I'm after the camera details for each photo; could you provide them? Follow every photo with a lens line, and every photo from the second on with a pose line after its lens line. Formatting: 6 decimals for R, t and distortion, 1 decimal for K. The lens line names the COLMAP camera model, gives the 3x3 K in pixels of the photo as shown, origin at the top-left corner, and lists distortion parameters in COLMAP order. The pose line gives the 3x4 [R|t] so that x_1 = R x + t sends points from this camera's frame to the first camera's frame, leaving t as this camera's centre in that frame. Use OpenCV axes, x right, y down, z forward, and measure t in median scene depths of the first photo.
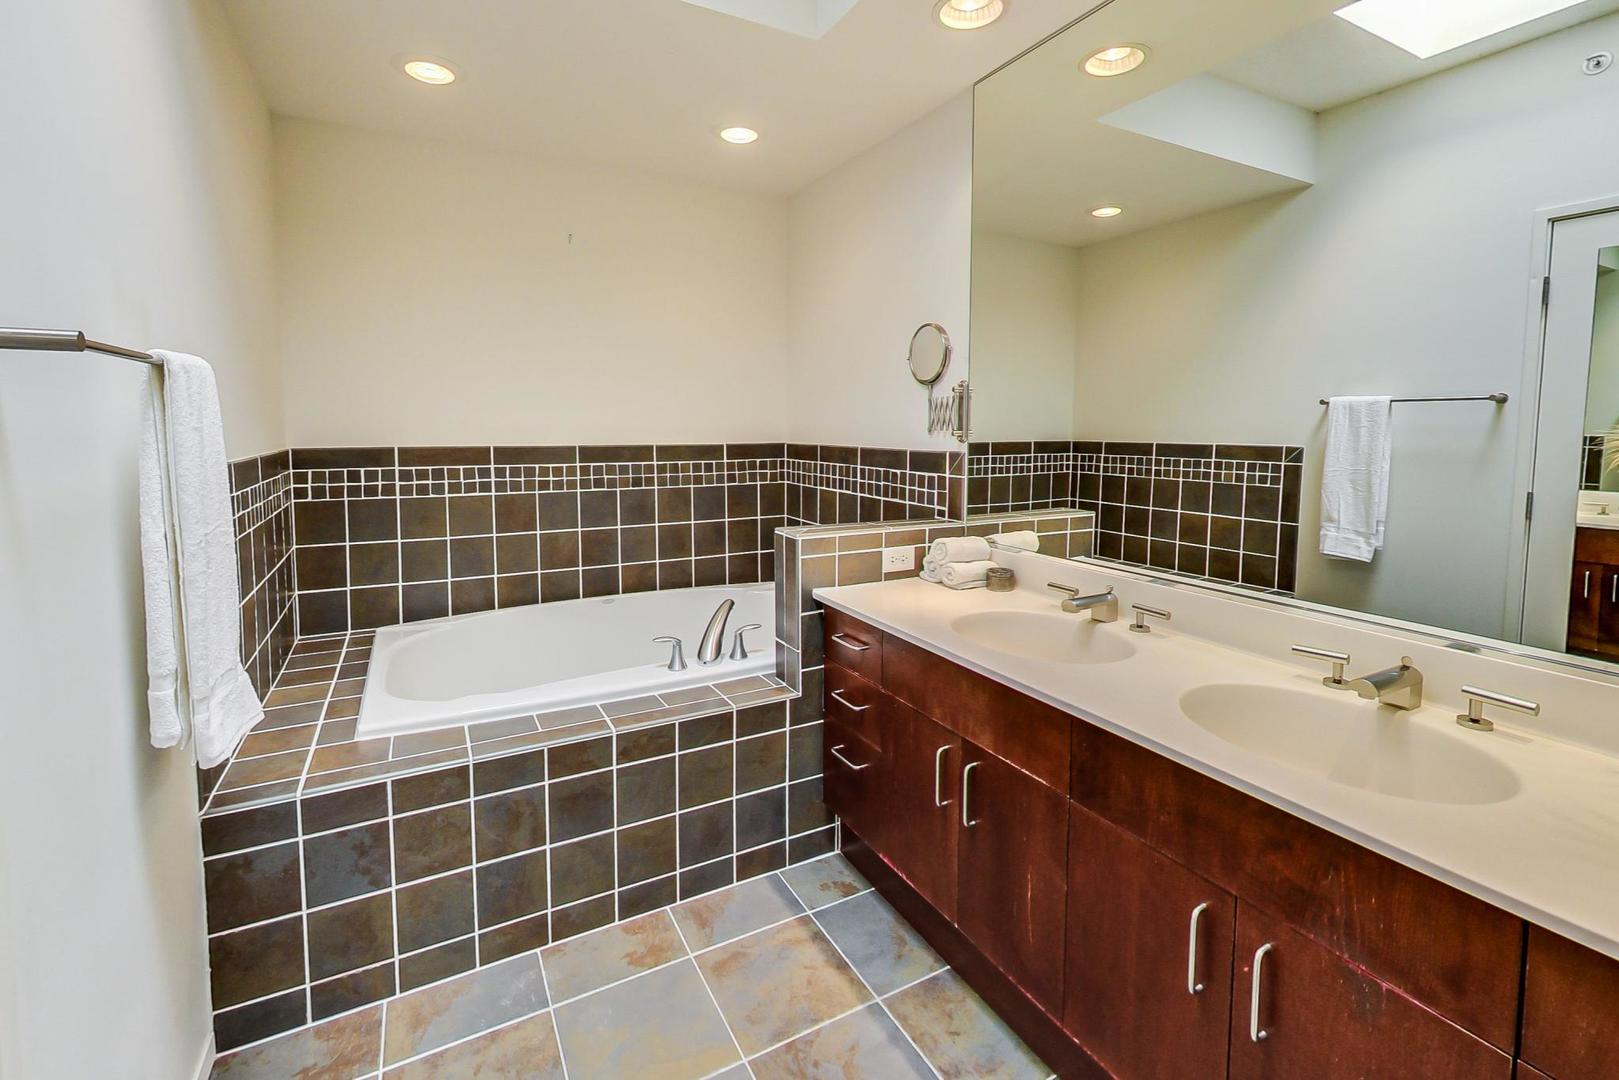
lens RADIAL K [[708.3, 0, 810.9], [0, 708.3, 512.8], [0, 0, 1]] dist [0.002032, 0.000366]
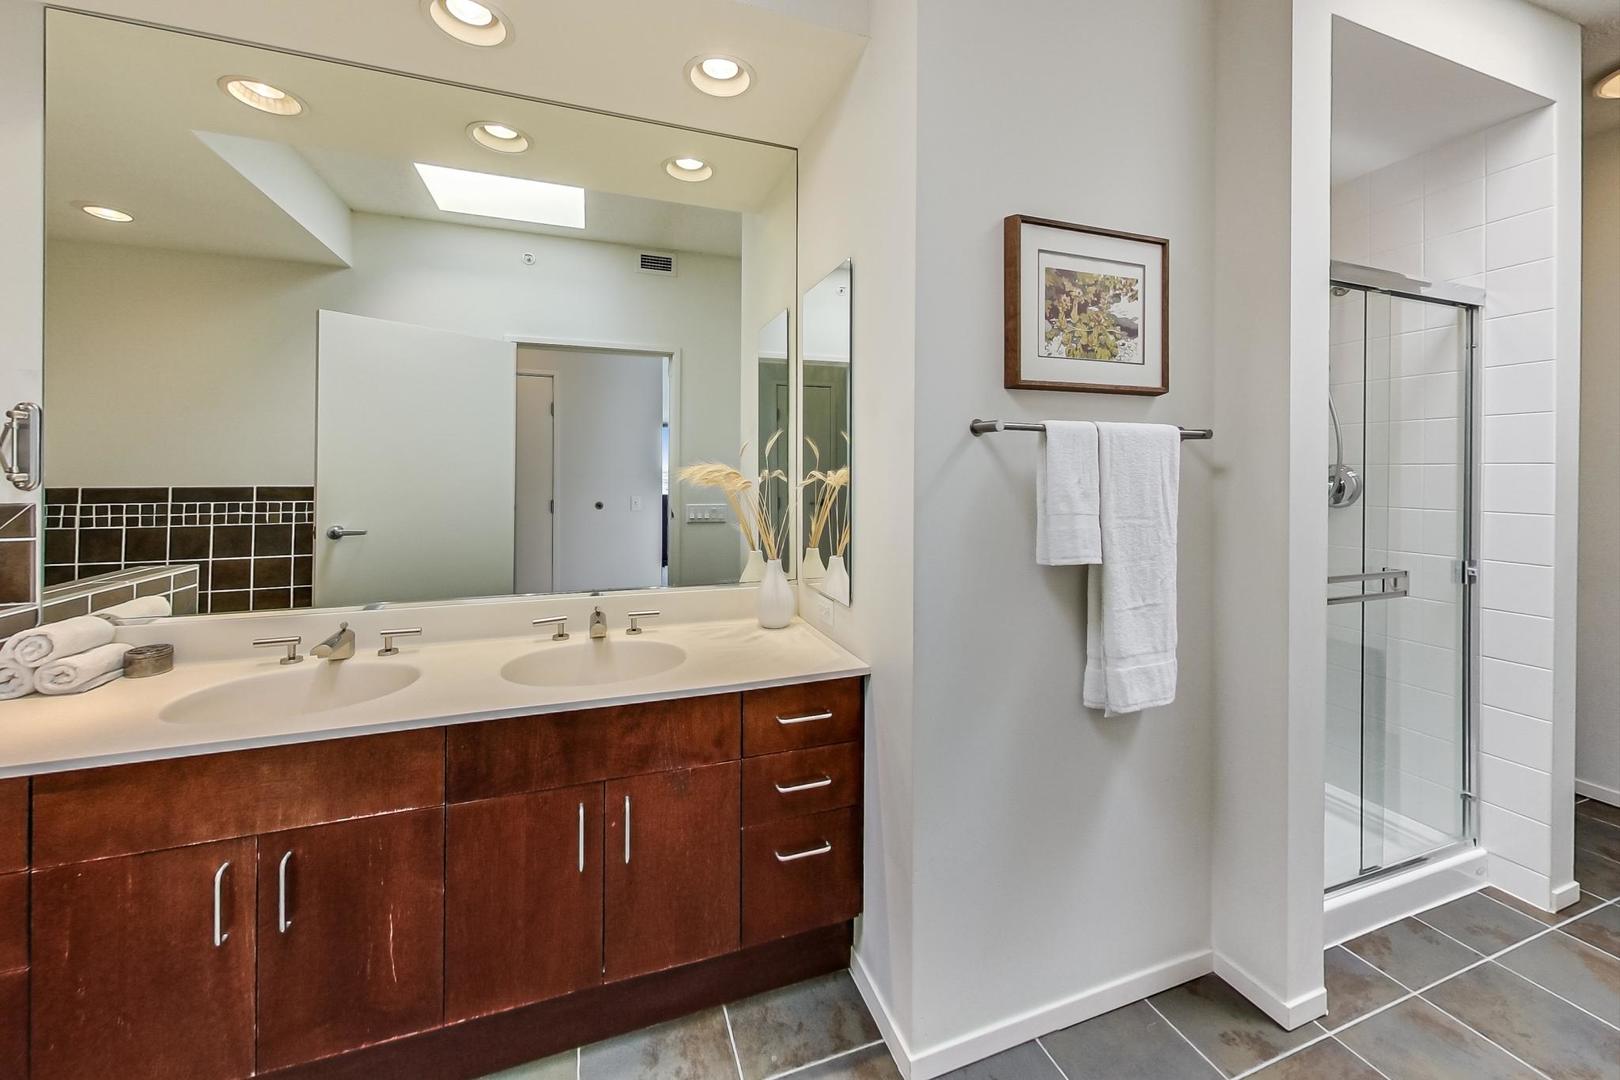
lens RADIAL K [[615.1, 0, 804.2], [0, 615.1, 519.1], [0, 0, 1]] dist [-0.000851, -0.000125]
pose [[0.161277, -0.078241, 0.983803, -0.272252], [0.120383, 0.990968, 0.059076, -0.014415], [-0.979539, 0.108906, 0.169240, 0.151803]]
